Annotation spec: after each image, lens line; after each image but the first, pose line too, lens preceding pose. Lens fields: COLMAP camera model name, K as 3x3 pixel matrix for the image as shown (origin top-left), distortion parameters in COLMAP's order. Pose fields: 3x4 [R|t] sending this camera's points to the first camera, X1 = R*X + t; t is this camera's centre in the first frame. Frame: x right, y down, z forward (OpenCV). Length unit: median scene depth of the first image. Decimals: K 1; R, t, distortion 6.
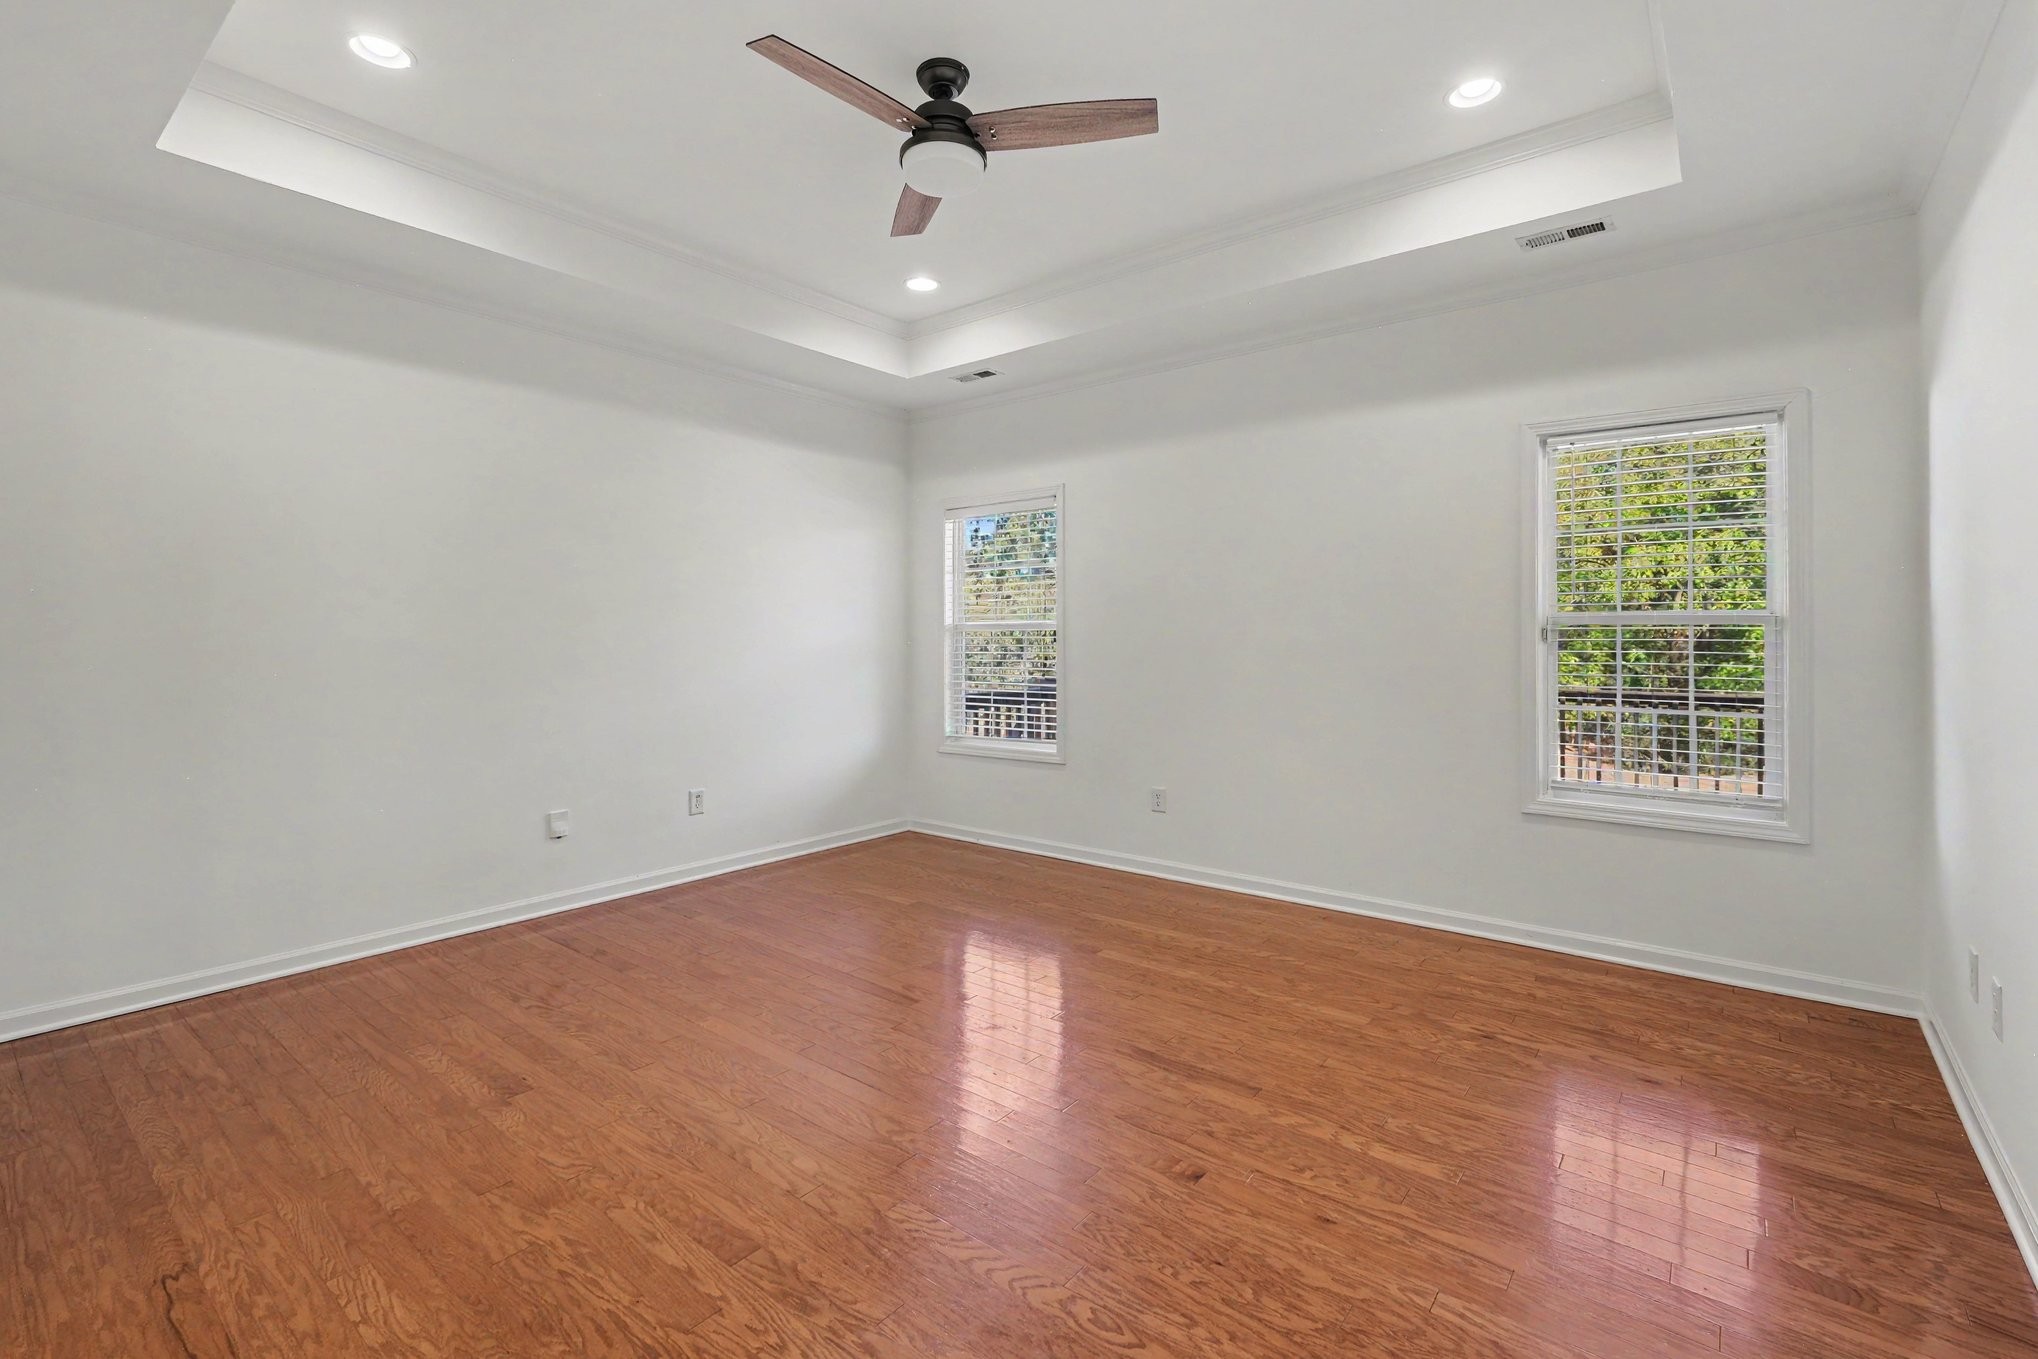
lens RADIAL K [[910.4, 0, 1010.1], [0, 910.4, 652.3], [0, 0, 1]] dist [-0.000814, -0.000056]
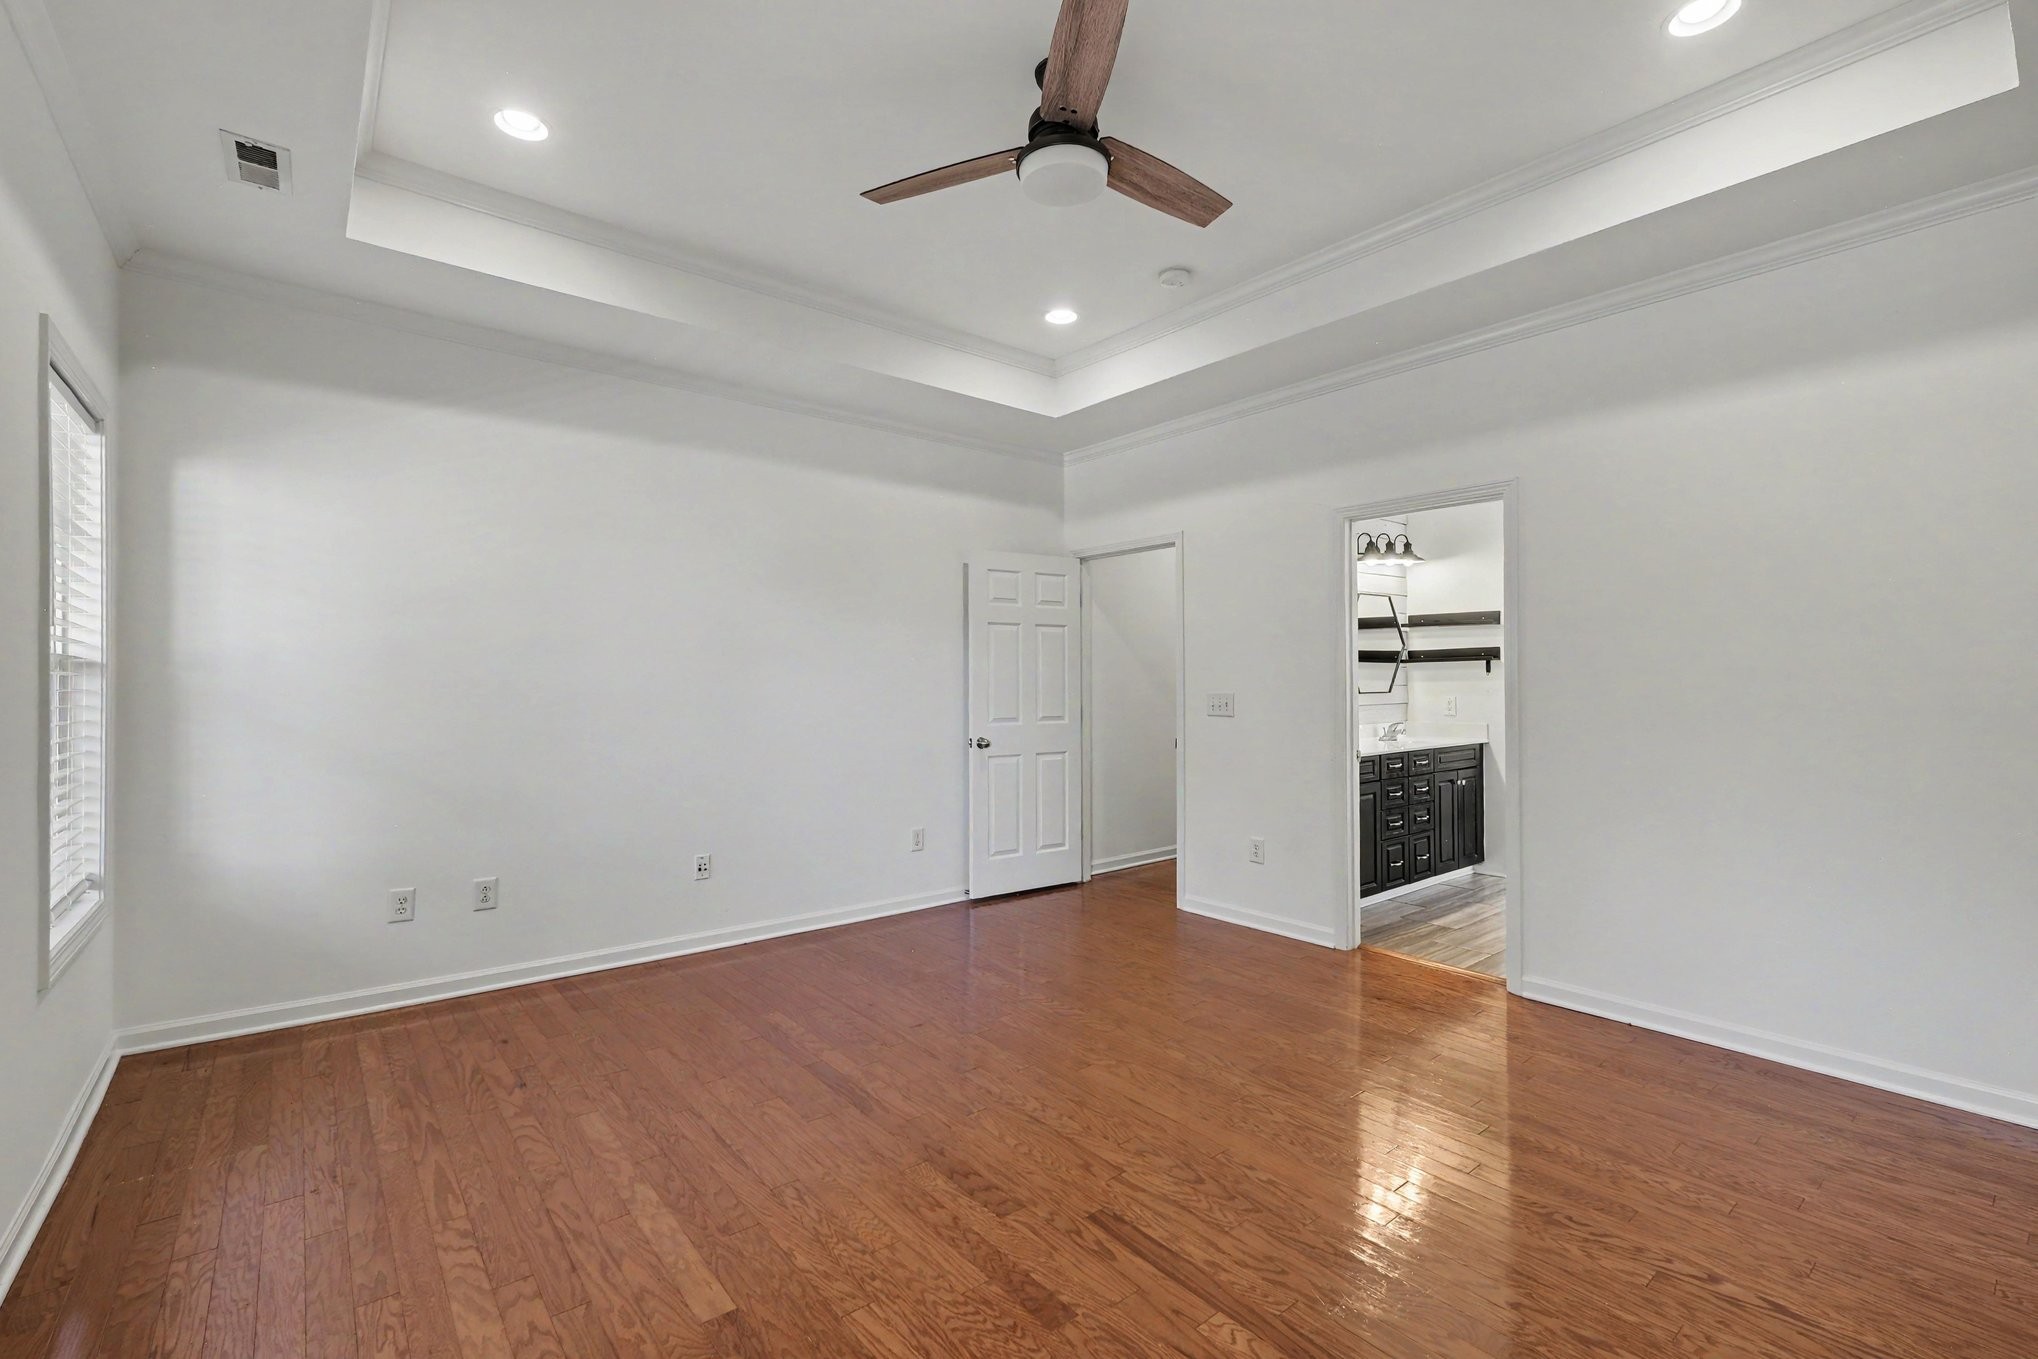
lens RADIAL K [[901.2, 0, 1015.9], [0, 901.2, 668.3], [0, 0, 1]] dist [-0.001378, 0.000371]
pose [[-0.978362, 0.006237, 0.206808, -0.205131], [0.006615, 0.999977, 0.001140, -0.030414], [-0.206797, 0.002483, -0.978381, 1.795561]]
